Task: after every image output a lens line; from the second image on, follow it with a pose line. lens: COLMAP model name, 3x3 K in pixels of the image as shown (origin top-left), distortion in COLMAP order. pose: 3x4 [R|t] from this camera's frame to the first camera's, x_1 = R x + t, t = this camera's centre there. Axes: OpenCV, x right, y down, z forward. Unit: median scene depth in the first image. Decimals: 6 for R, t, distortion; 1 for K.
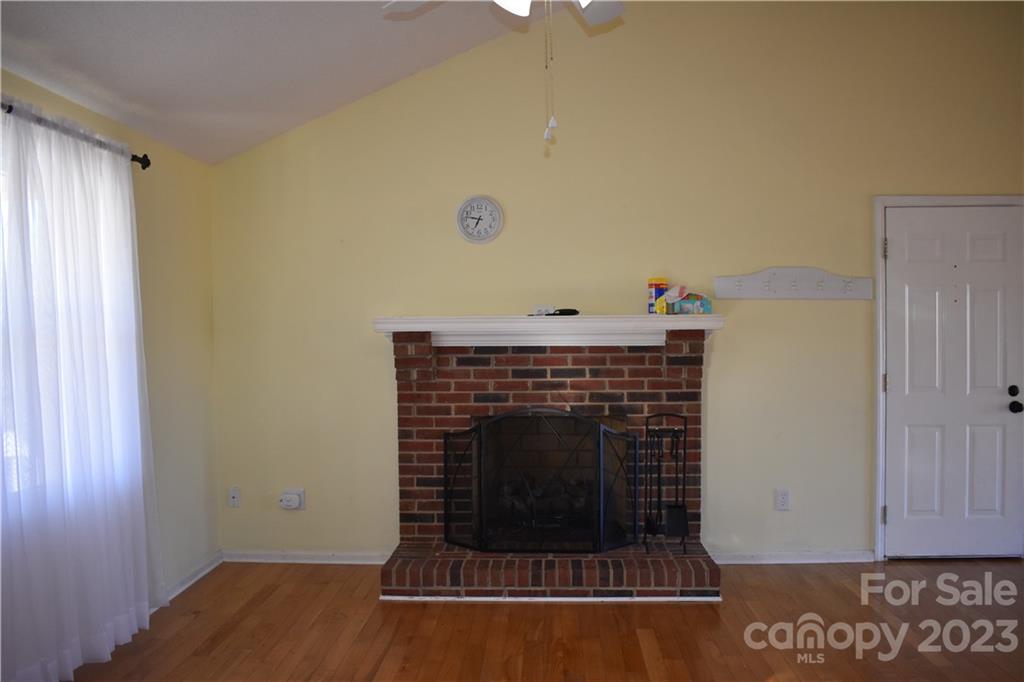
lens RADIAL K [[843.3, 0, 513.5], [0, 843.3, 343.3], [0, 0, 1]] dist [-0.087498, 0.017099]
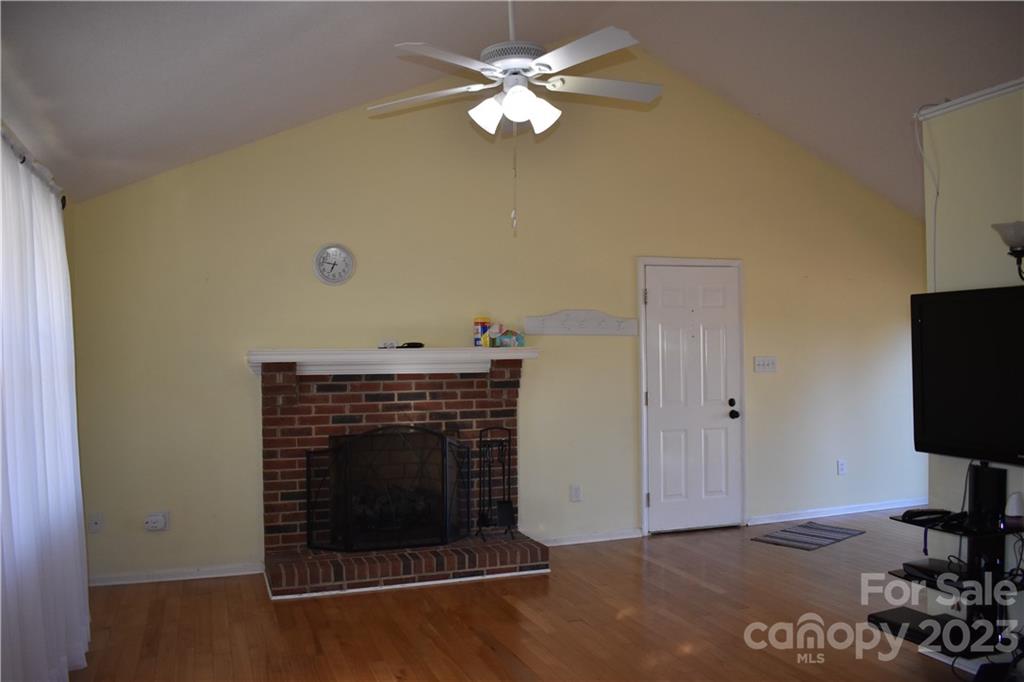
lens RADIAL K [[843.3, 0, 511.1], [0, 843.3, 338.1], [0, 0, 1]] dist [-0.087498, 0.017099]
pose [[0.925174, 0.004202, 0.379520, -0.257789], [0.011338, 0.999187, -0.038701, 0.000762], [-0.379374, 0.040108, 0.924374, -0.155142]]
